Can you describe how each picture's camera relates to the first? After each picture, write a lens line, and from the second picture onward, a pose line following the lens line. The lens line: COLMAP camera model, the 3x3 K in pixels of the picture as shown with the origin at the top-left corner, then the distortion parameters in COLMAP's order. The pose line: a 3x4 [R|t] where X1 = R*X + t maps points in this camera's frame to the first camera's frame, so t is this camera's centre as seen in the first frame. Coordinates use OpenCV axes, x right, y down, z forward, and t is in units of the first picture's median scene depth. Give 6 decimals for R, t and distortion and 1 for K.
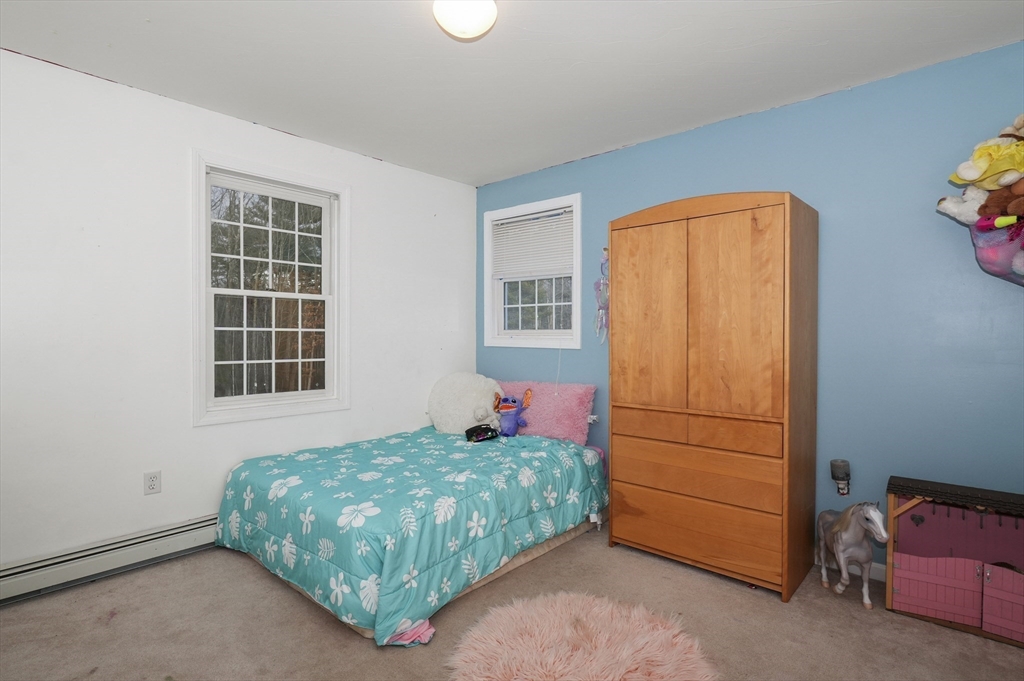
lens RADIAL K [[518.4, 0, 511.6], [0, 518.4, 340.9], [0, 0, 1]] dist [-0.007603, 0.006195]
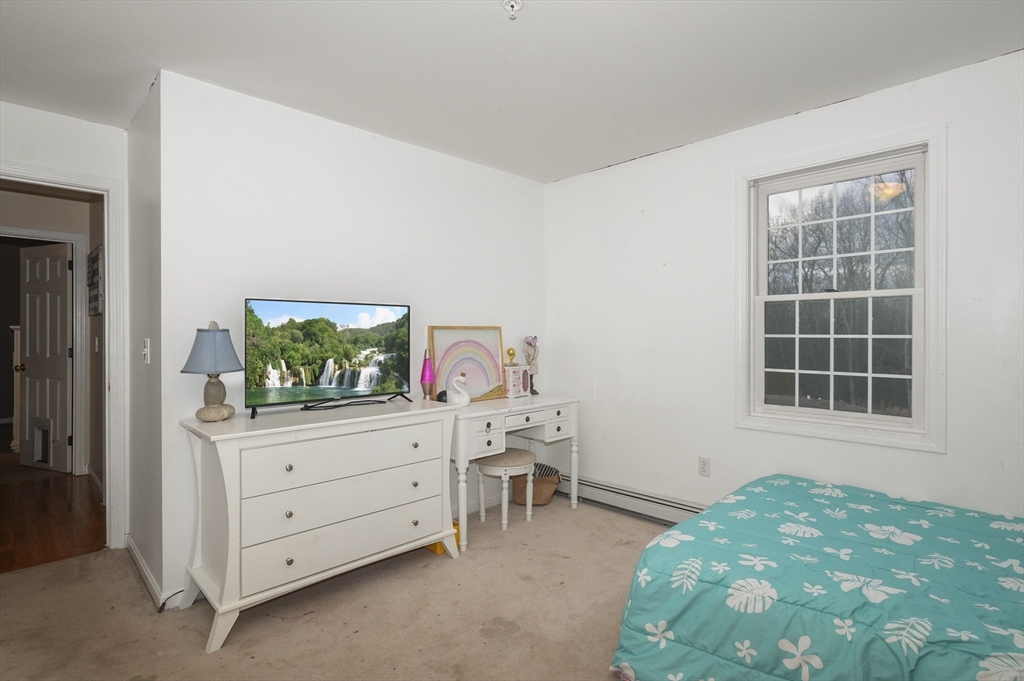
lens RADIAL K [[518.4, 0, 516.9], [0, 518.4, 336.9], [0, 0, 1]] dist [-0.007603, 0.006195]
pose [[-0.063612, 0.000029, -0.997975, 0.461278], [-0.012026, 0.999927, 0.000795, -0.016702], [0.997902, 0.012052, -0.063607, 0.570625]]
